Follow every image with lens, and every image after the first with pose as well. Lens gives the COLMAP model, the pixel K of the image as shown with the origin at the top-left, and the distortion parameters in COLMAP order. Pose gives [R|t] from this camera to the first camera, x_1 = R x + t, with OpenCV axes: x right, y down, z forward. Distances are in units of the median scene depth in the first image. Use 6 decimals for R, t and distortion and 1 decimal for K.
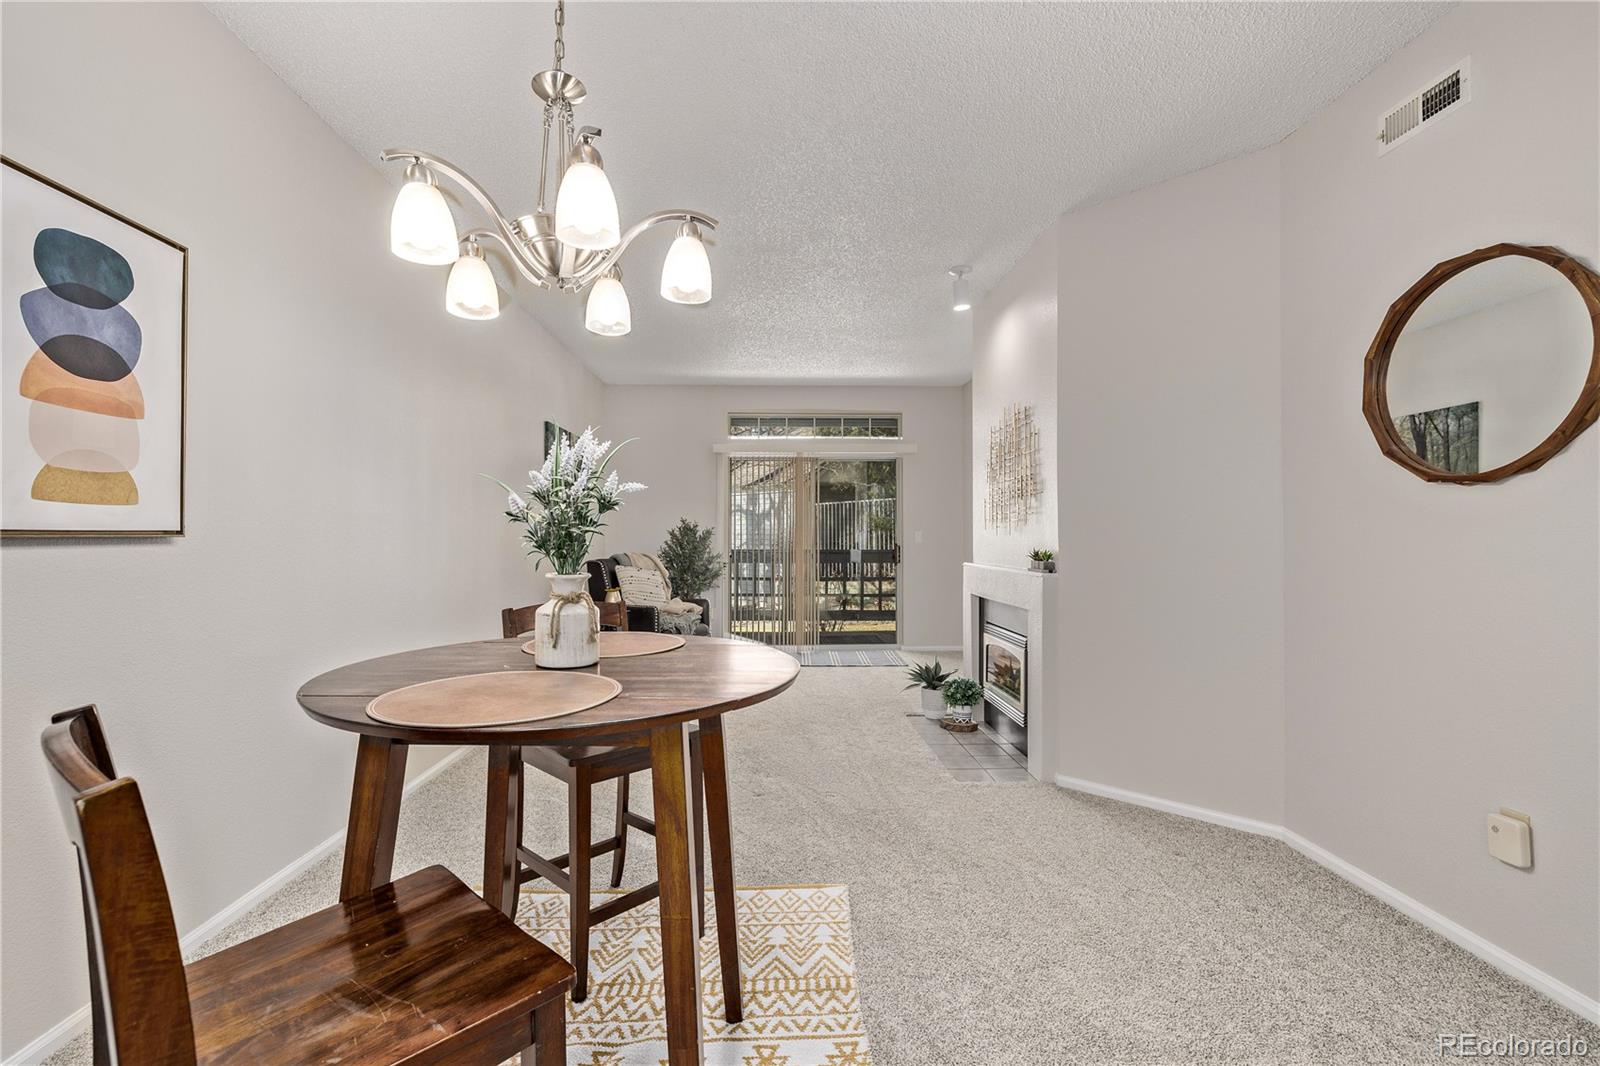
lens RADIAL K [[690.3, 0, 793.7], [0, 690.3, 530.2], [0, 0, 1]] dist [0.001098, 0.000495]
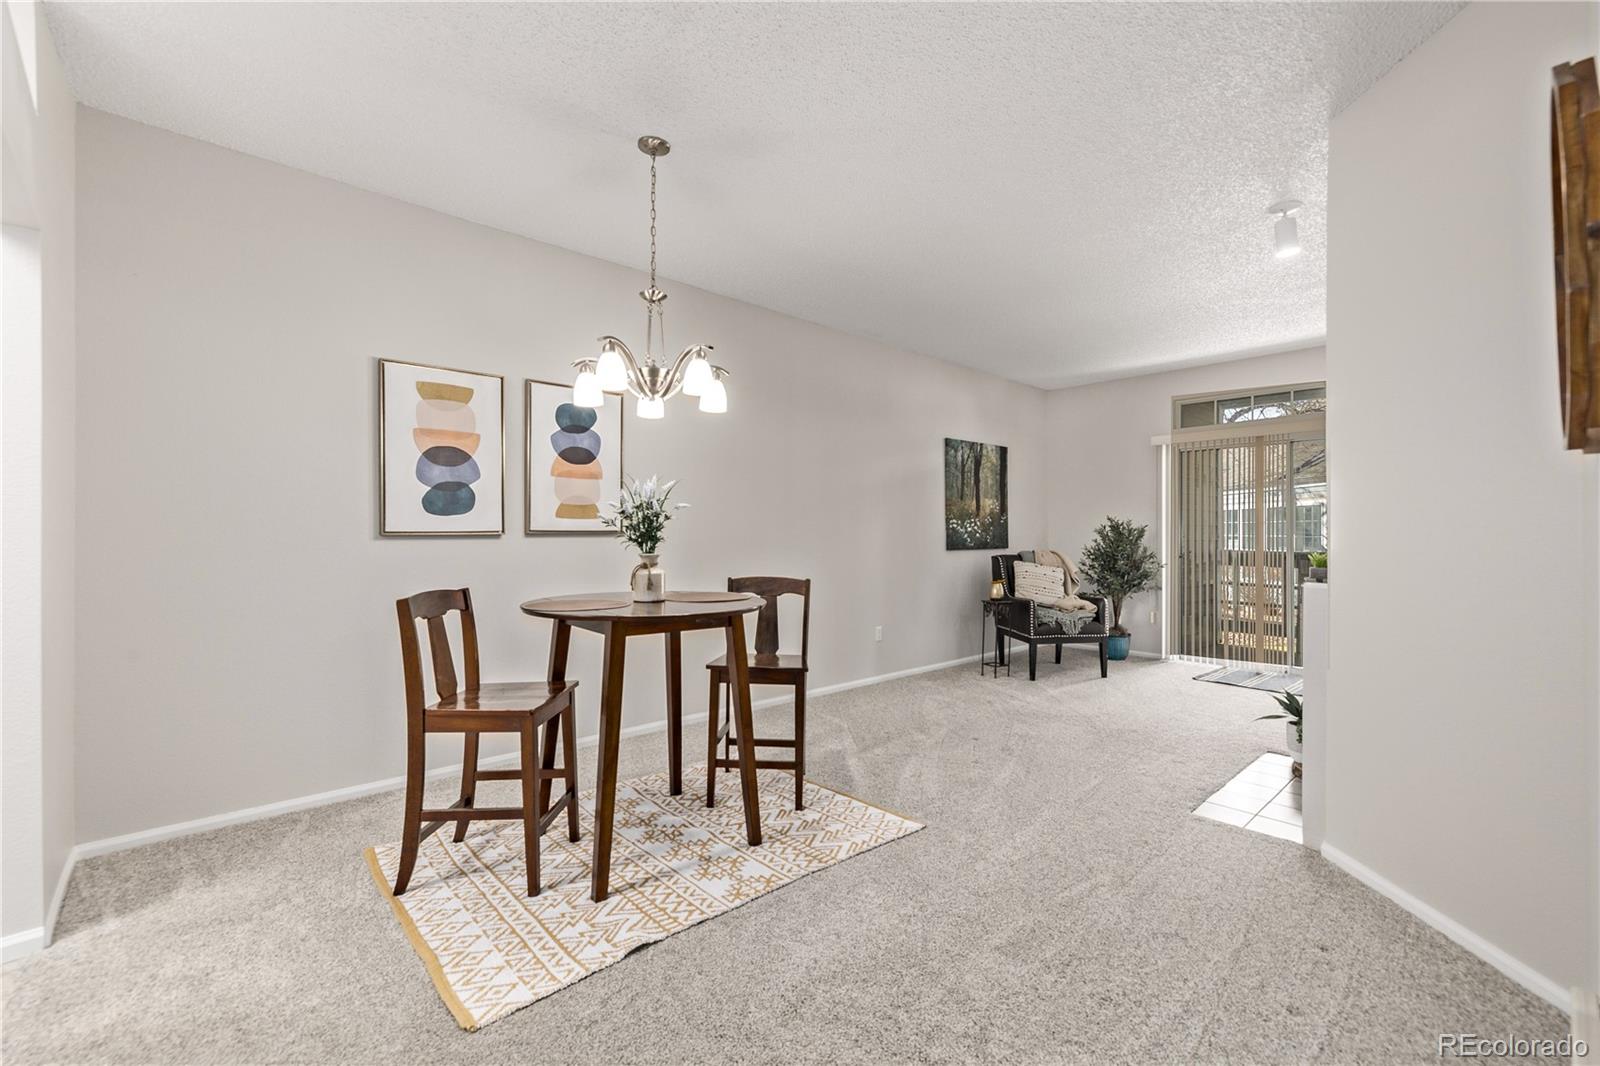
lens RADIAL K [[690.3, 0, 793.7], [0, 690.3, 530.2], [0, 0, 1]] dist [0.001098, 0.000495]
pose [[0.643584, 0.002134, -0.765372, 1.115220], [0.001352, 0.999991, 0.003925, -0.008072], [0.765374, -0.003561, 0.643576, 0.065227]]
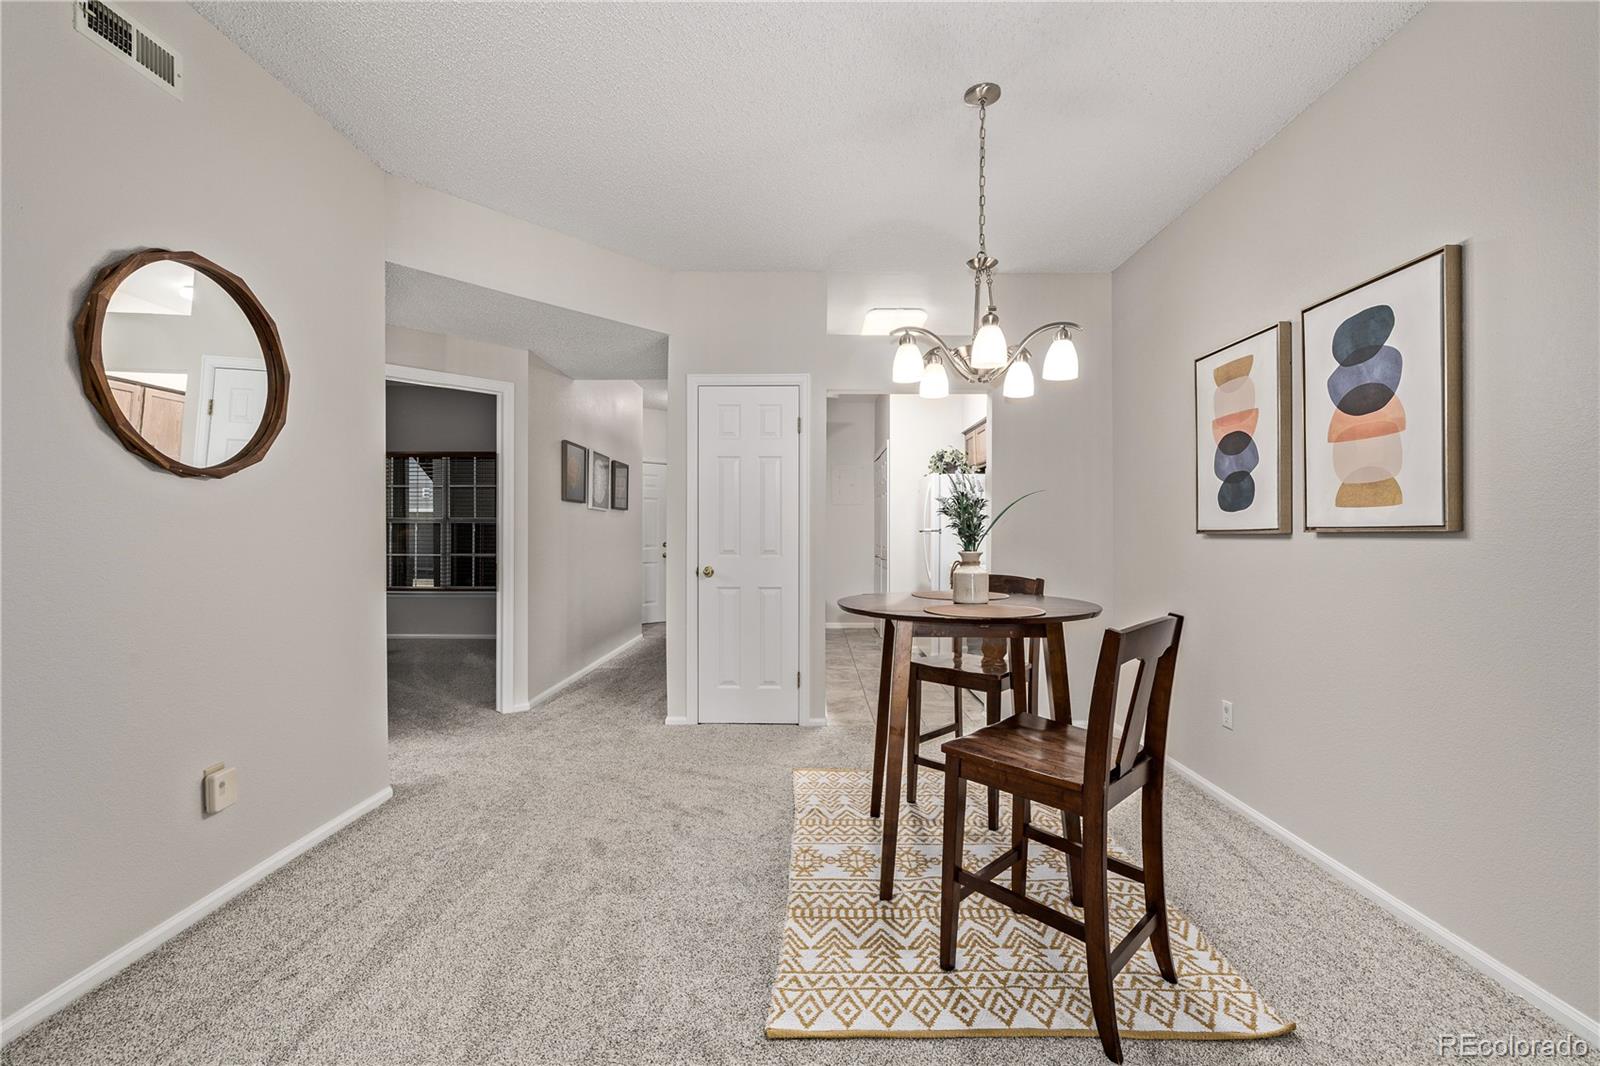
lens RADIAL K [[672.6, 0, 800.0], [0, 672.6, 533.0], [0, 0, 1]] dist [-0.000706, 0.000730]
pose [[-0.998676, -0.003875, 0.051301, 0.013537], [-0.004263, 0.999963, -0.007448, 0.025243], [-0.051270, -0.007657, -0.998655, 2.193582]]
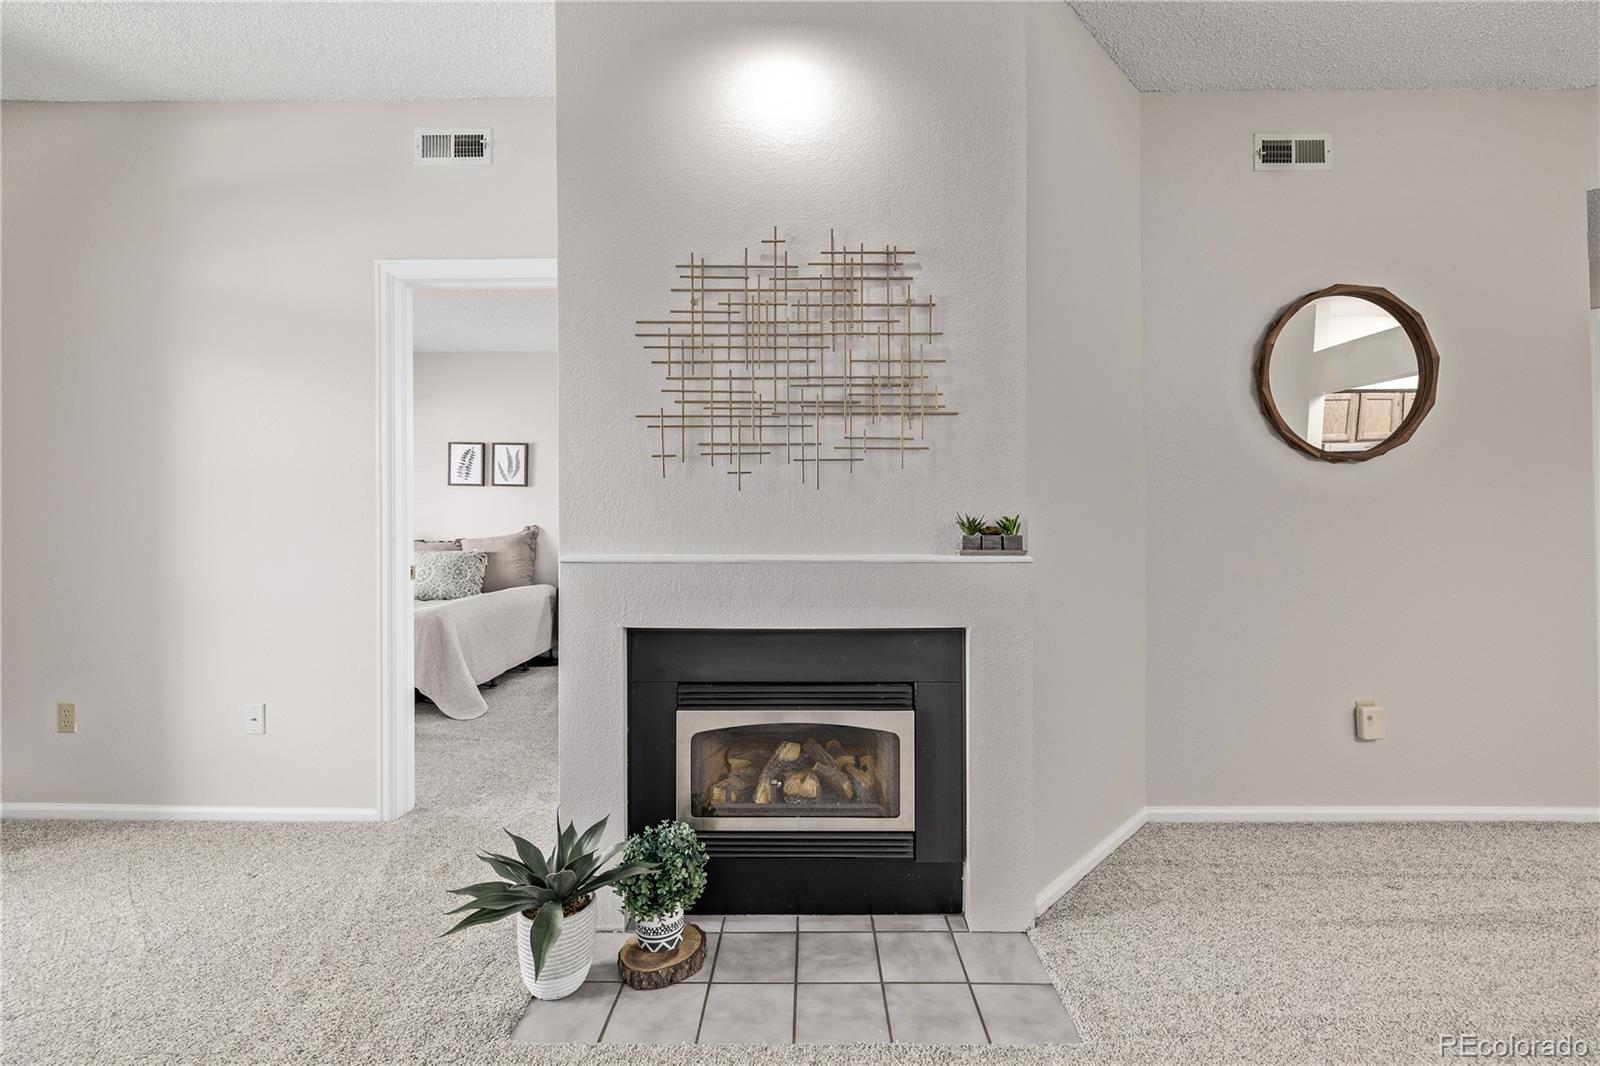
lens RADIAL K [[672.2, 0, 802.1], [0, 672.2, 529.0], [0, 0, 1]] dist [-0.003434, 0.000315]
pose [[0.045943, 0.007496, 0.998916, -0.368521], [-0.007316, 0.999948, -0.007167, 0.085962], [-0.998917, -0.006978, 0.045995, 2.185901]]
